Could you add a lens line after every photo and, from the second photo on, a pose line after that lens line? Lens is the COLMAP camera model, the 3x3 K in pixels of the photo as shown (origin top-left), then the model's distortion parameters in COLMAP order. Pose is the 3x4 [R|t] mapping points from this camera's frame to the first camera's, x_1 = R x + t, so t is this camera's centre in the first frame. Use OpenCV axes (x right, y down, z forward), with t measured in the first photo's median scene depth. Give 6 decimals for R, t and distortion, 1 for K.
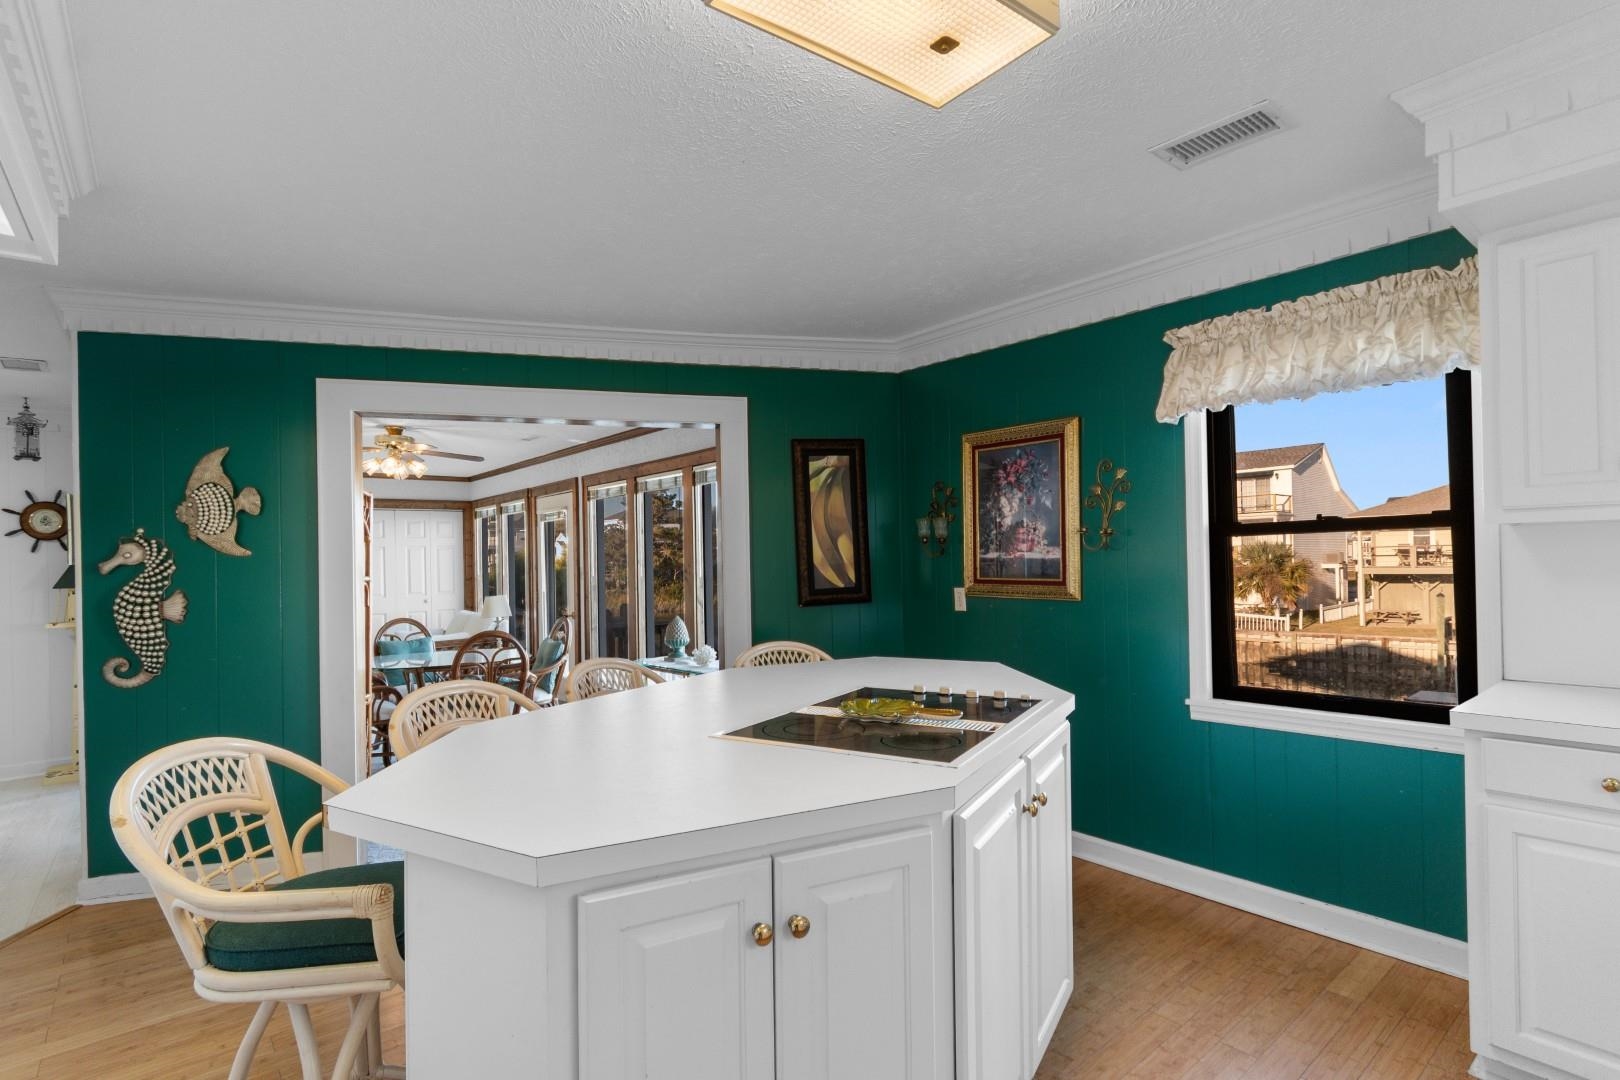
lens RADIAL K [[781.4, 0, 812.0], [0, 781.4, 554.9], [0, 0, 1]] dist [0.000908, -0.002862]
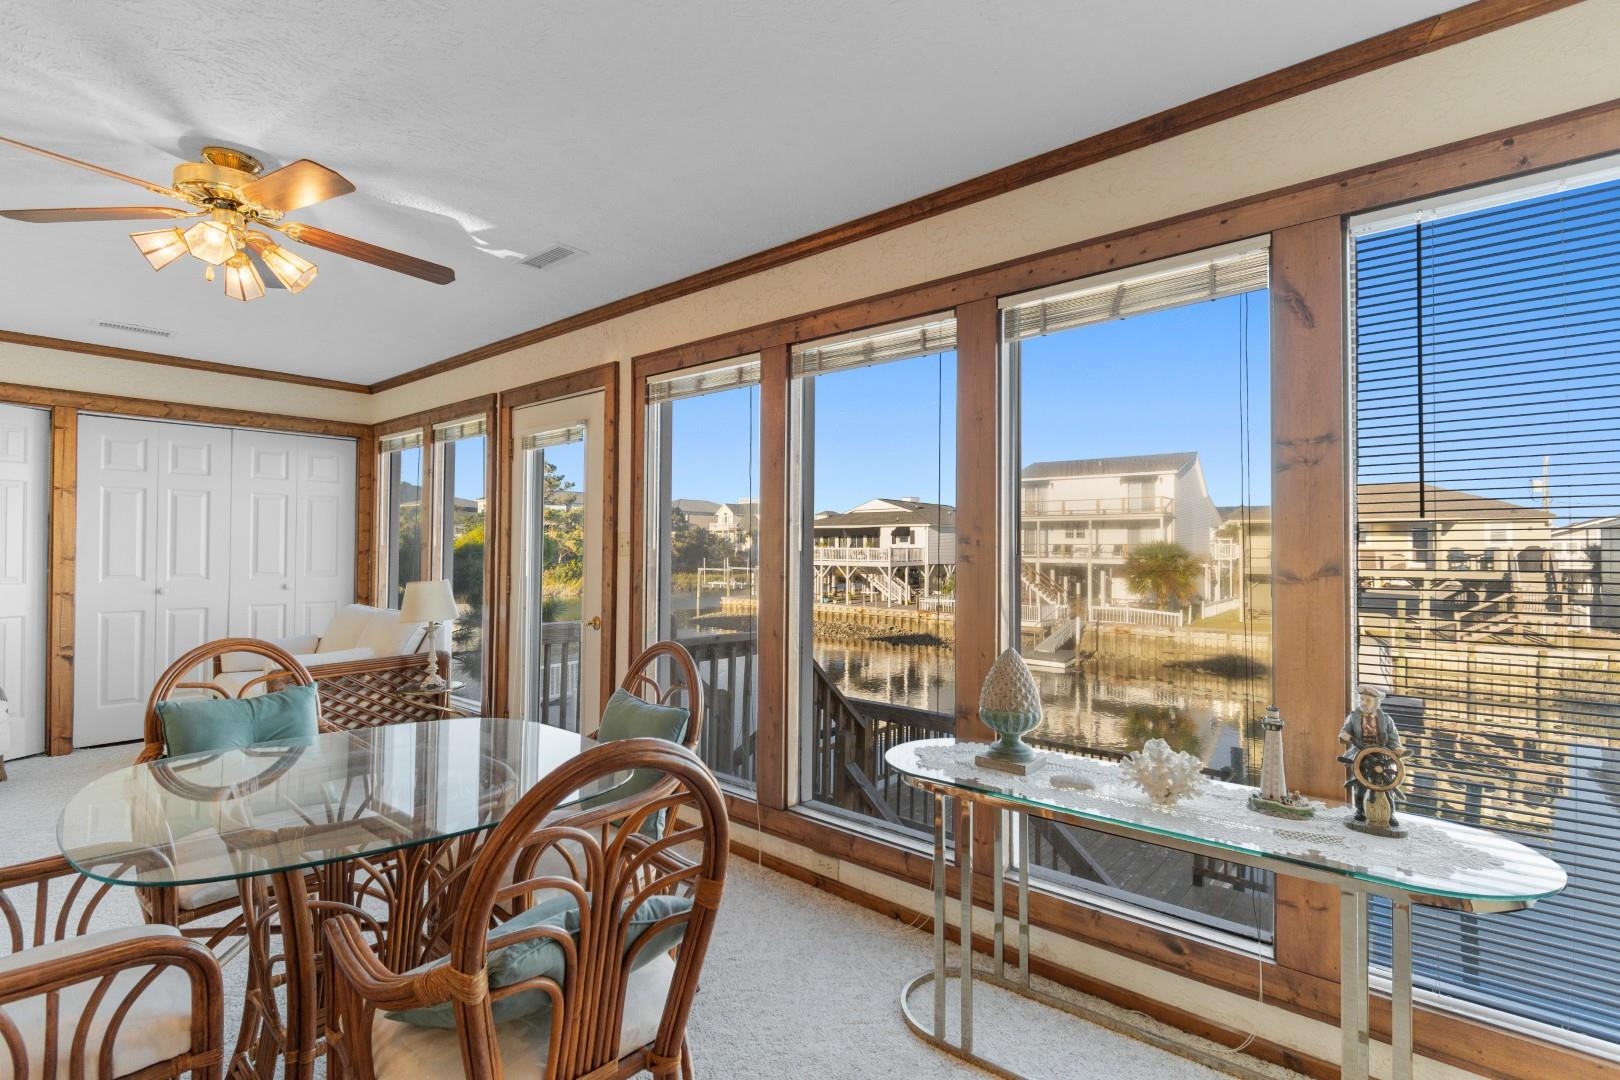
lens RADIAL K [[744.9, 0, 811.2], [0, 744.9, 537.6], [0, 0, 1]] dist [0.003050, -0.000695]
pose [[0.985898, 0.030730, 0.164501, -0.511701], [-0.029210, 0.999505, -0.011651, 0.043458], [-0.164778, 0.006682, 0.986308, 0.986485]]
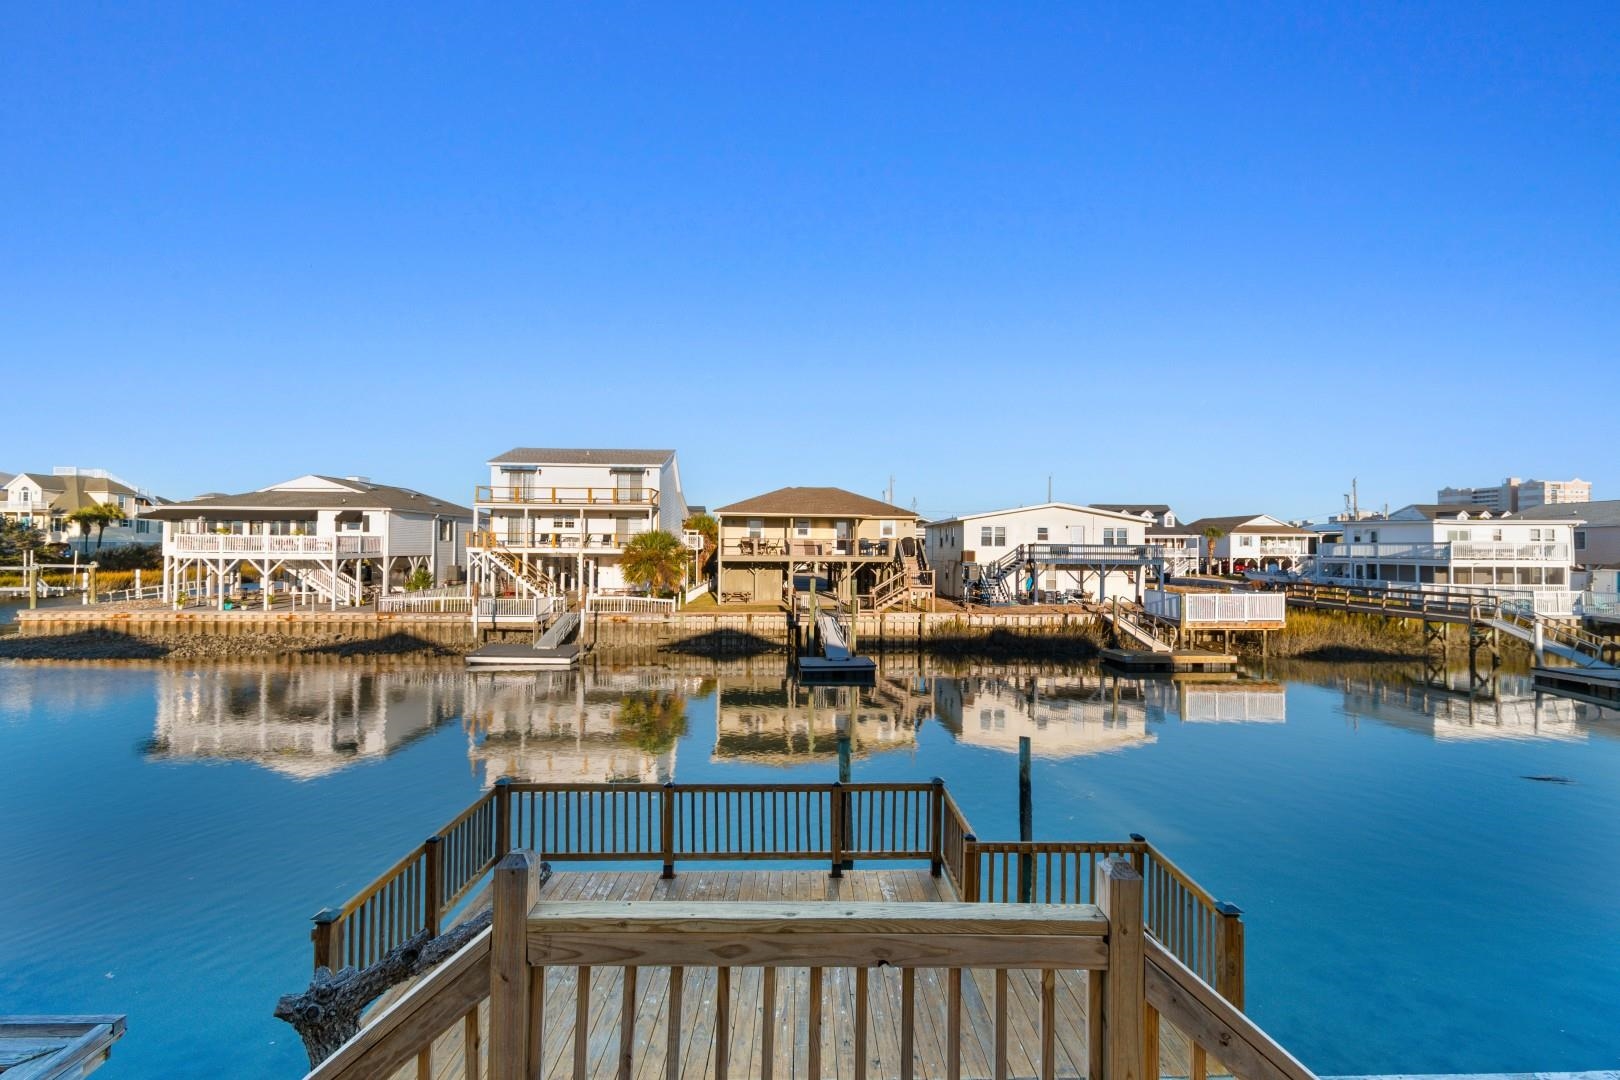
lens RADIAL K [[714.0, 0, 807.8], [0, 714.0, 532.2], [0, 0, 1]] dist [0.003198, -0.001972]
pose [[0.632570, 0.041707, 0.773379, -0.550614], [-0.026610, 0.999130, -0.032117, 0.132692], [-0.774046, -0.000263, 0.633130, 2.318884]]
